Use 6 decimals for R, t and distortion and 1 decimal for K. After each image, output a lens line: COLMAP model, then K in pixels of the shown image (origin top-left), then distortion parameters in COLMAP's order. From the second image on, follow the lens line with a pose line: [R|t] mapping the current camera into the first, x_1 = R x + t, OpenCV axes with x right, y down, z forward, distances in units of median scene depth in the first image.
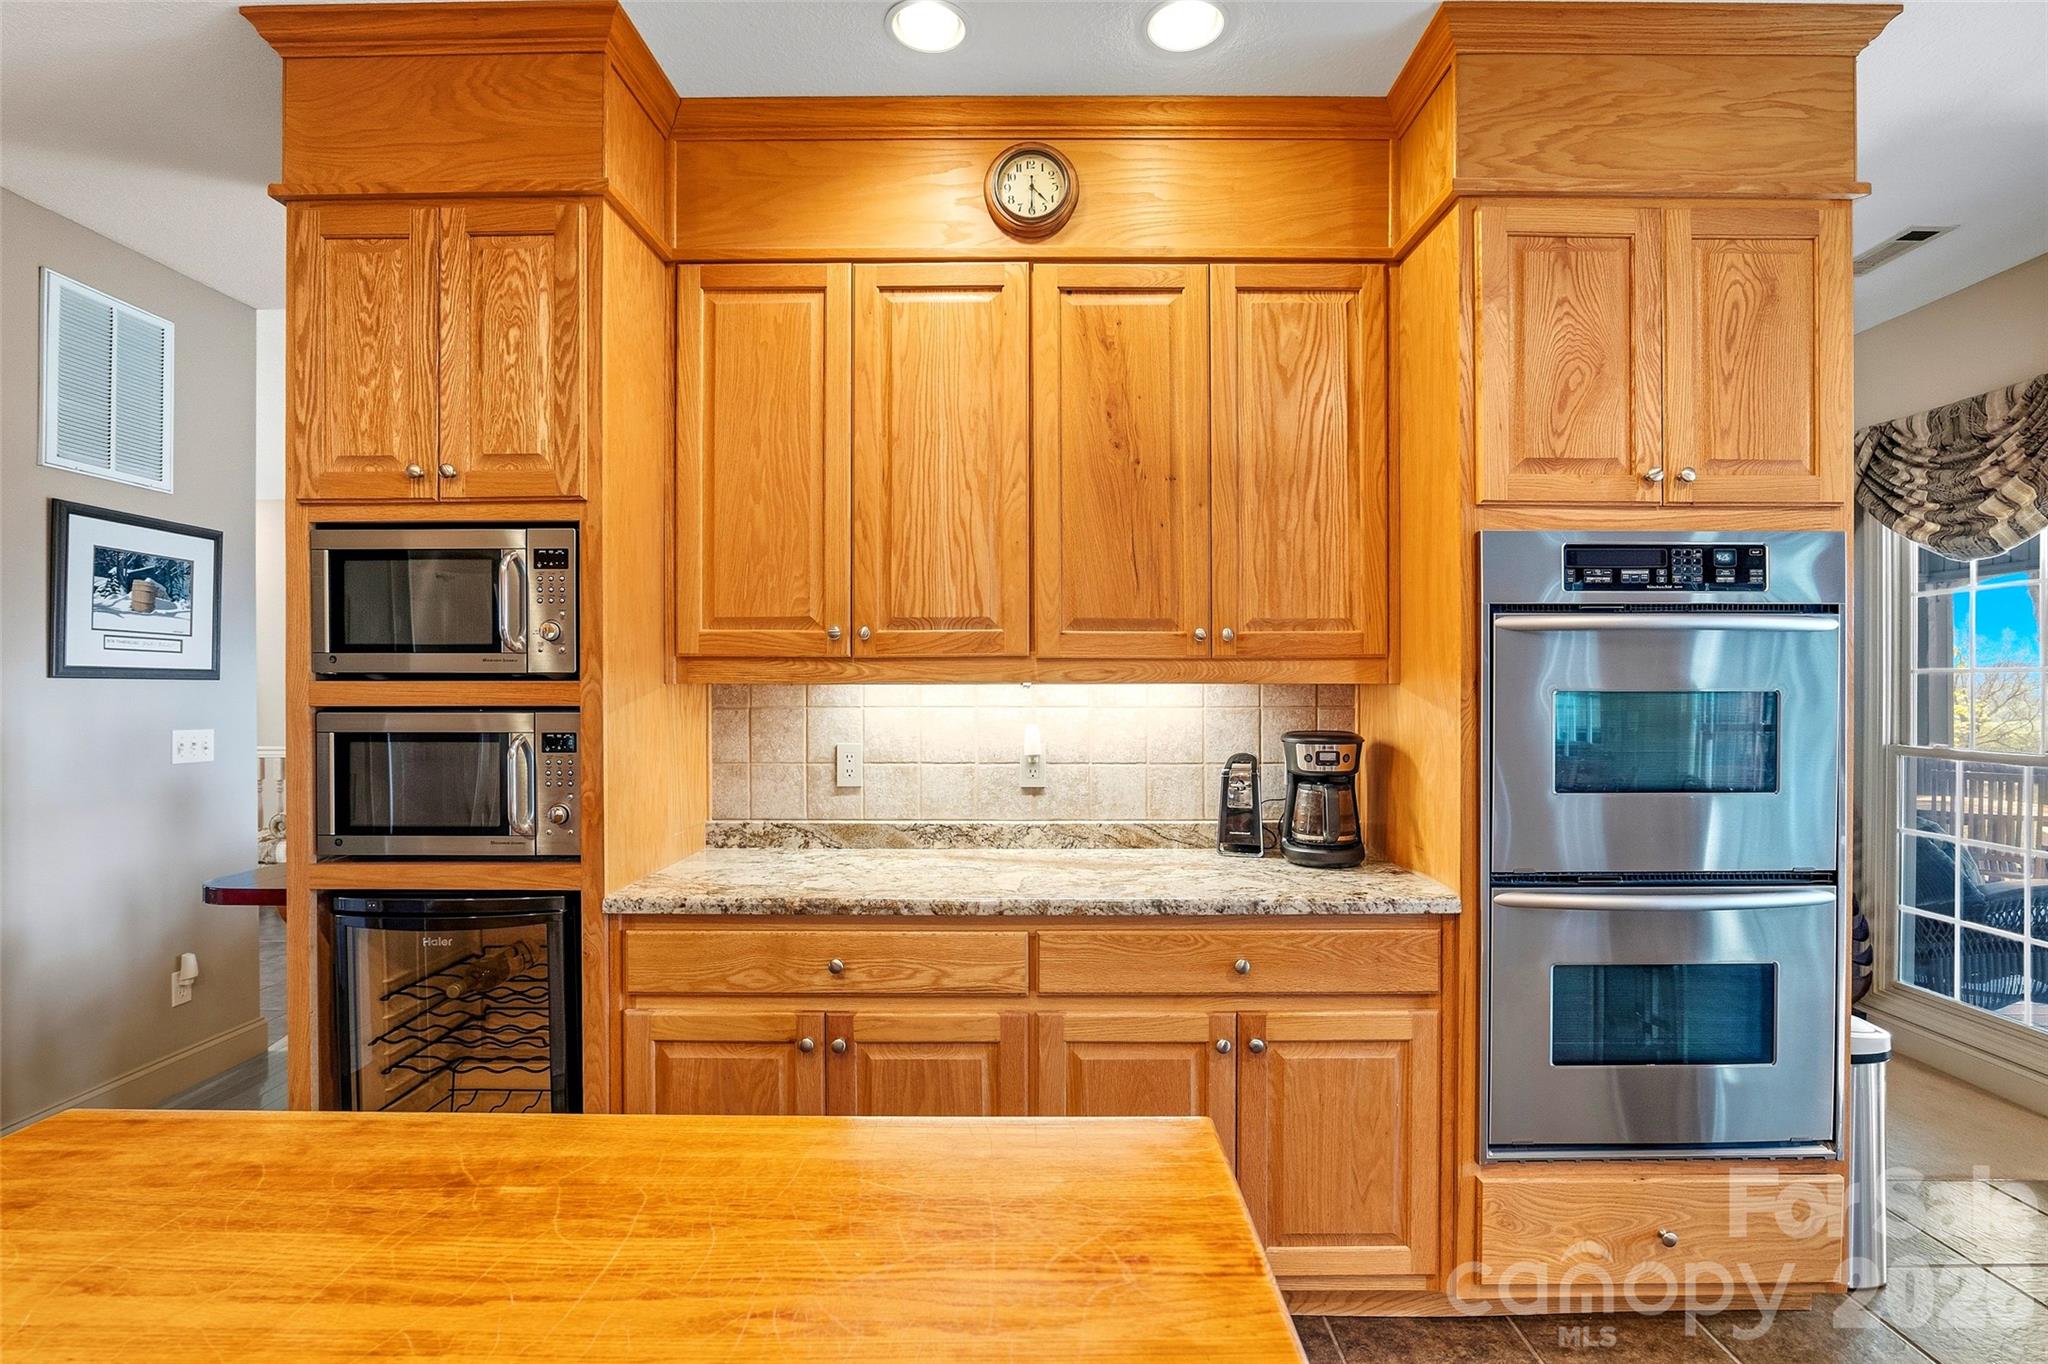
lens RADIAL K [[963.9, 0, 1026.5], [0, 963.9, 685.8], [0, 0, 1]] dist [-0.022556, 0.000286]
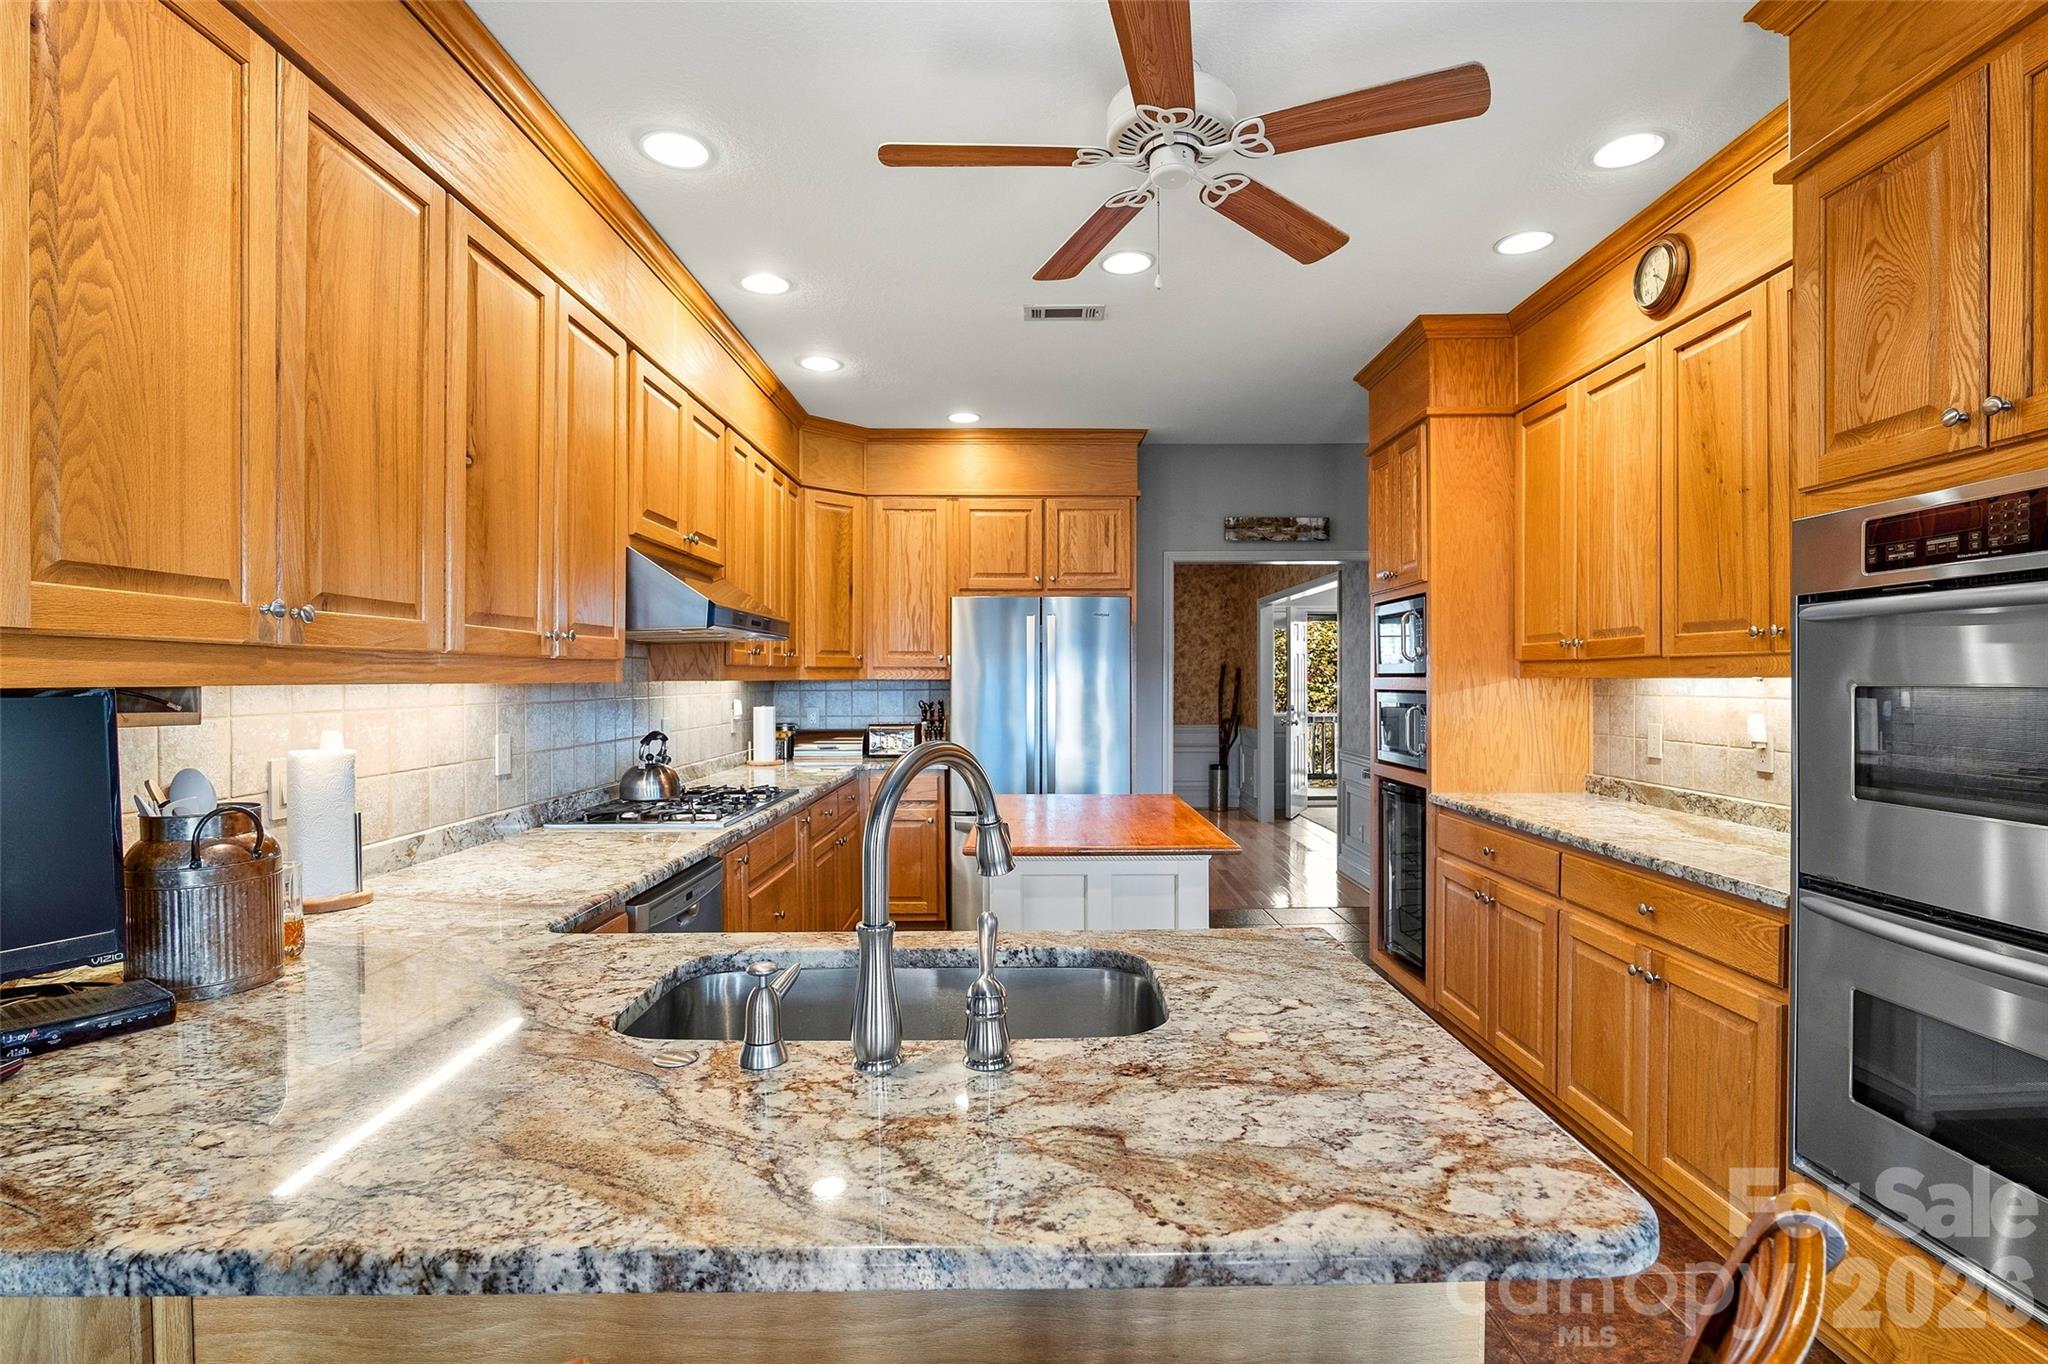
lens RADIAL K [[963.9, 0, 1026.1], [0, 963.9, 684.1], [0, 0, 1]] dist [-0.022556, 0.000286]
pose [[0.001885, 0.004145, -0.999990, 1.231457], [0.003245, 0.999986, 0.004151, -0.001716], [0.999993, -0.003253, 0.001871, 0.182349]]
